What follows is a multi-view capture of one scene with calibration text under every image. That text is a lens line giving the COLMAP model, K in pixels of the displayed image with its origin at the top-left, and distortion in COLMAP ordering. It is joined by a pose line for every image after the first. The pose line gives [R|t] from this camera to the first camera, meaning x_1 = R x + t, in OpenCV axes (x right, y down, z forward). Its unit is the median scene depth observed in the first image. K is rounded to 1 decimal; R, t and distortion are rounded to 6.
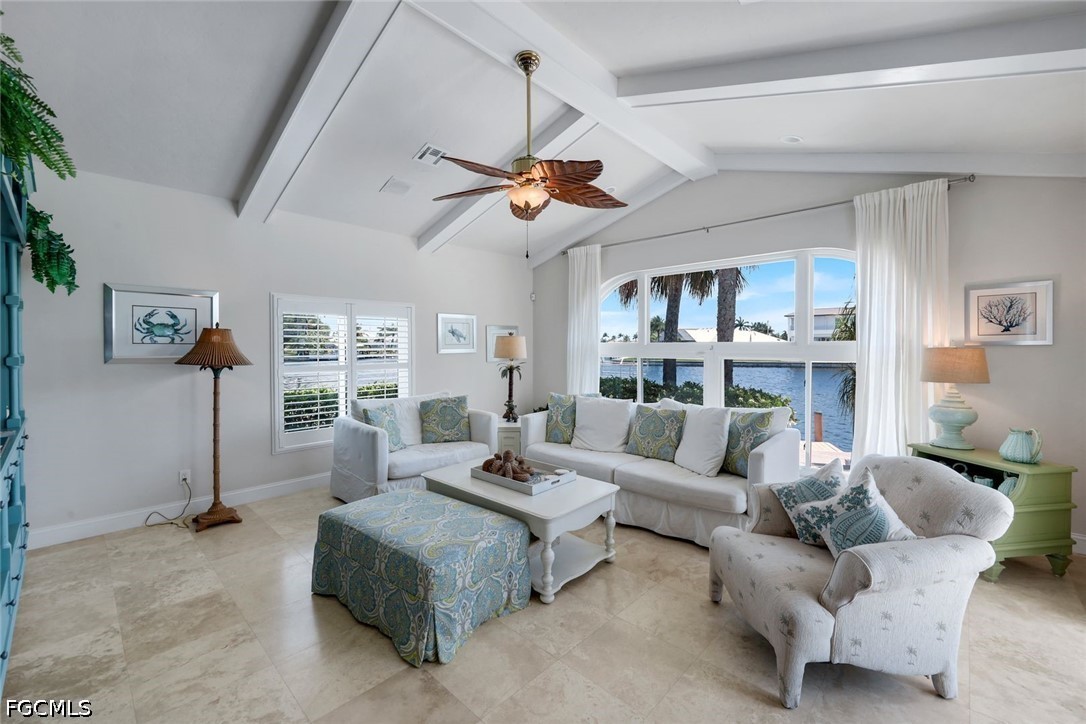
lens RADIAL K [[441.9, 0, 548.6], [0, 441.9, 350.1], [0, 0, 1]] dist [-0.001080, -0.000156]
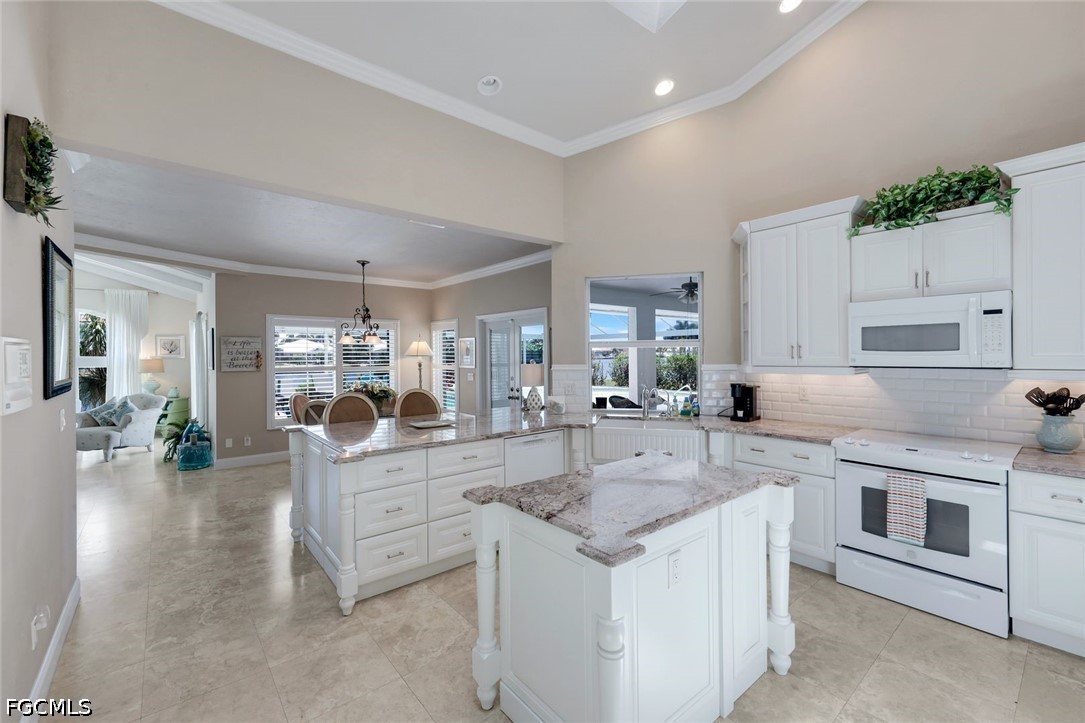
lens RADIAL K [[452.2, 0, 542.9], [0, 452.2, 356.2], [0, 0, 1]] dist [-0.001105, -0.000137]
pose [[0.113487, -0.003998, 0.993531, -1.274796], [0.011455, 0.999931, 0.002716, -0.004354], [-0.993473, 0.011072, 0.113525, -1.387242]]
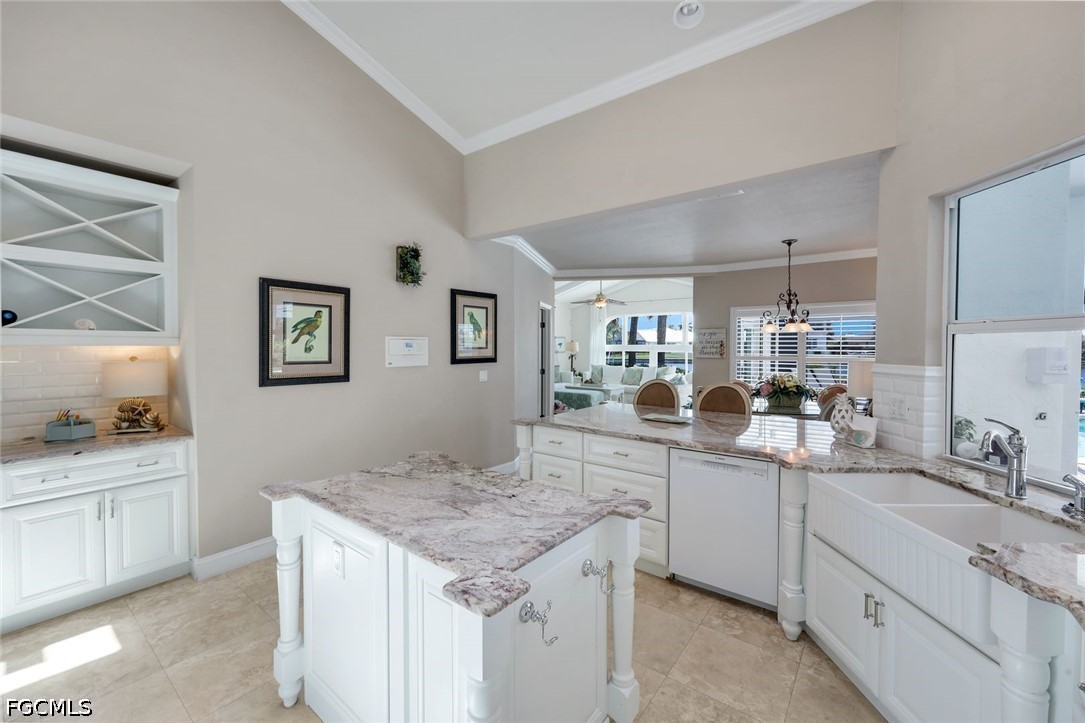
lens RADIAL K [[436.3, 0, 538.2], [0, 436.3, 349.4], [0, 0, 1]] dist [-0.000042, -0.000044]
pose [[0.996229, 0.000413, 0.086756, -0.662878], [-0.000834, 0.999988, 0.004818, -0.002537], [-0.086753, -0.004872, 0.996218, -1.905210]]
